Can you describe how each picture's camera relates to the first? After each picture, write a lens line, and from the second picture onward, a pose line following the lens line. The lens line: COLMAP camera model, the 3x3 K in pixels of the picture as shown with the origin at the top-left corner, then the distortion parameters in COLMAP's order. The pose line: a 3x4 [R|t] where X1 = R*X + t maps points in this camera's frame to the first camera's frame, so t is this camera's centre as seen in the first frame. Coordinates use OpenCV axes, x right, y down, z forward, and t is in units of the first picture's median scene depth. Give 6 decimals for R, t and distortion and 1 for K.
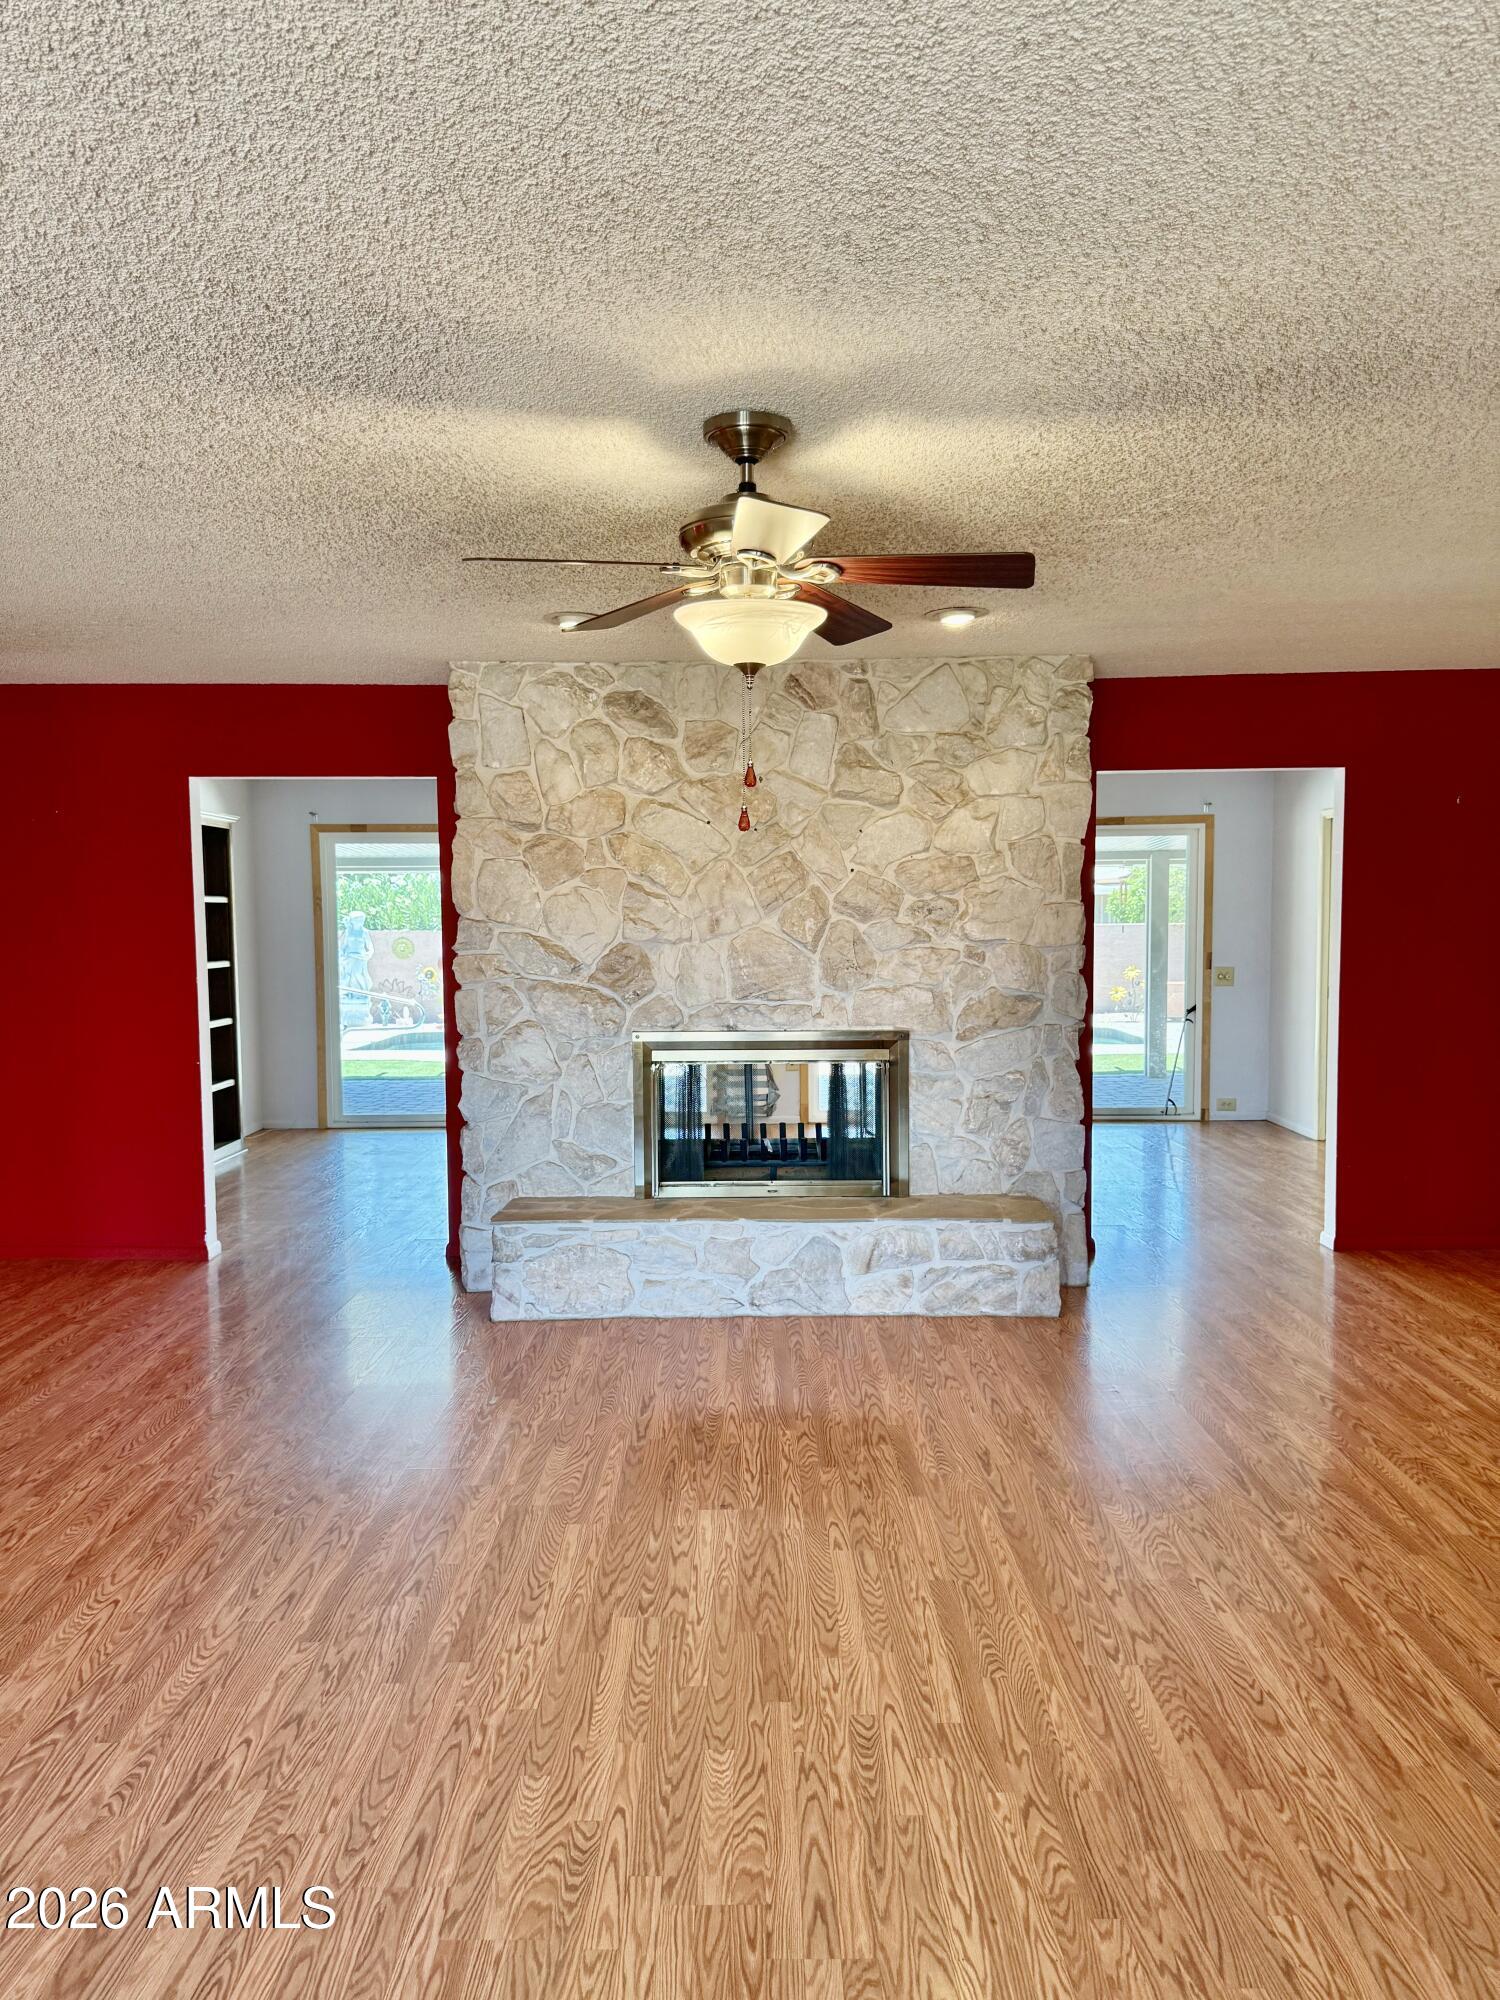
lens RADIAL K [[1416.6, 0, 748.9], [0, 1416.6, 1000.0], [0, 0, 1]] dist [0.028377, -0.024226]
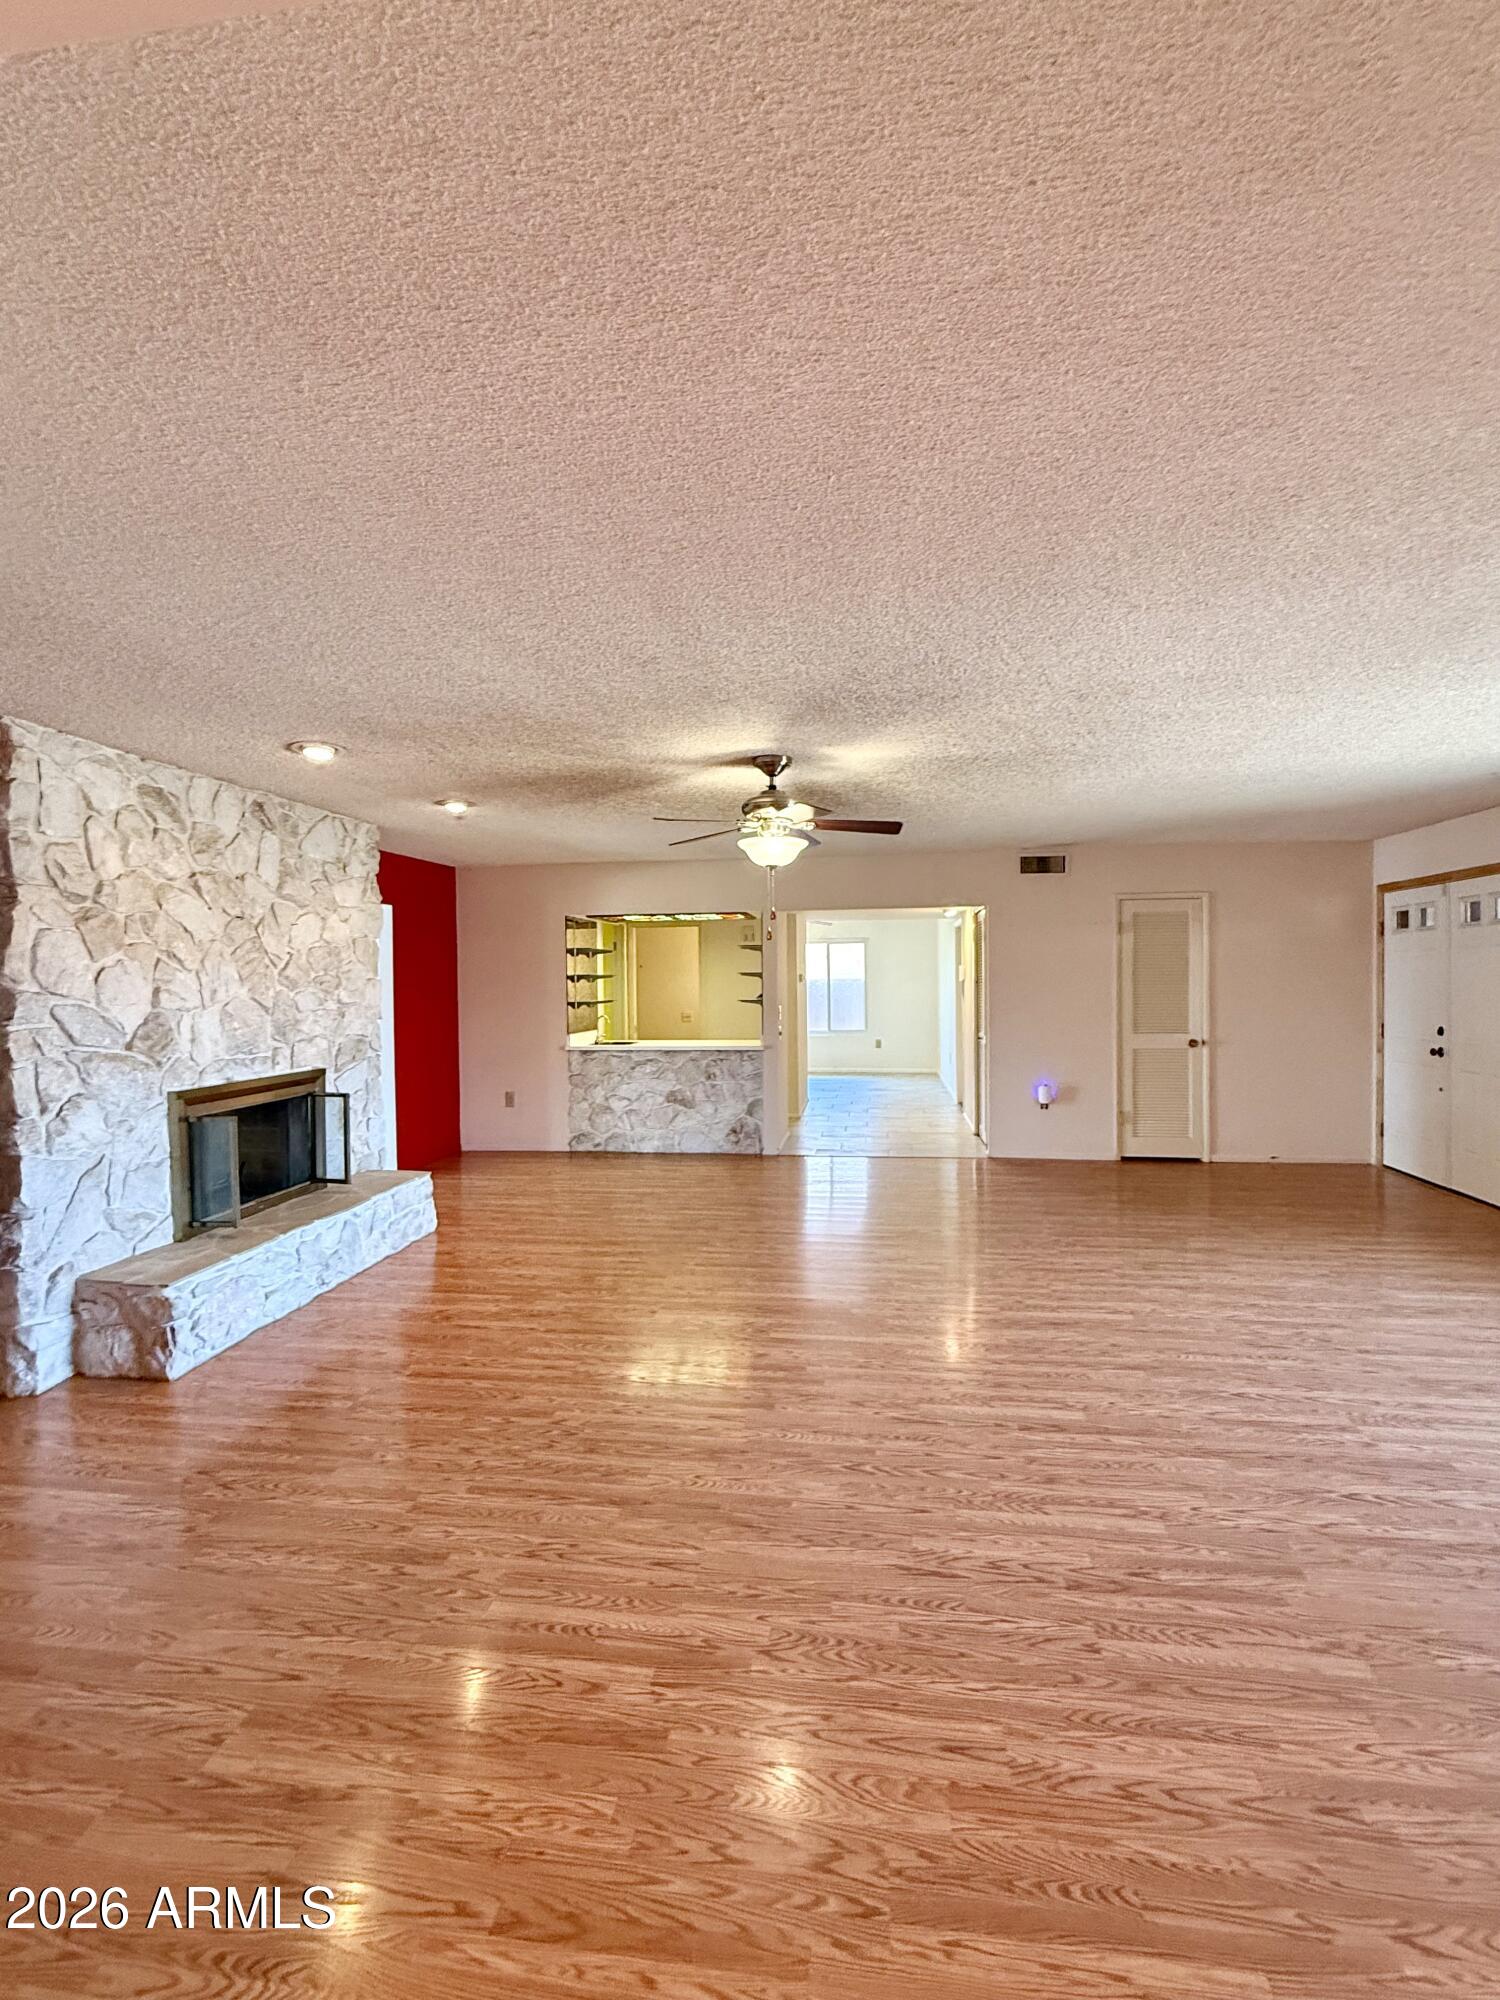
lens RADIAL K [[940.2, 0, 738.1], [0, 940.2, 983.3], [0, 0, 1]] dist [0.035954, -0.000898]
pose [[0.135032, 0.002556, 0.990838, -0.762621], [0.071576, 0.997359, -0.012327, -0.021205], [-0.988253, 0.072585, 0.134492, 0.456946]]
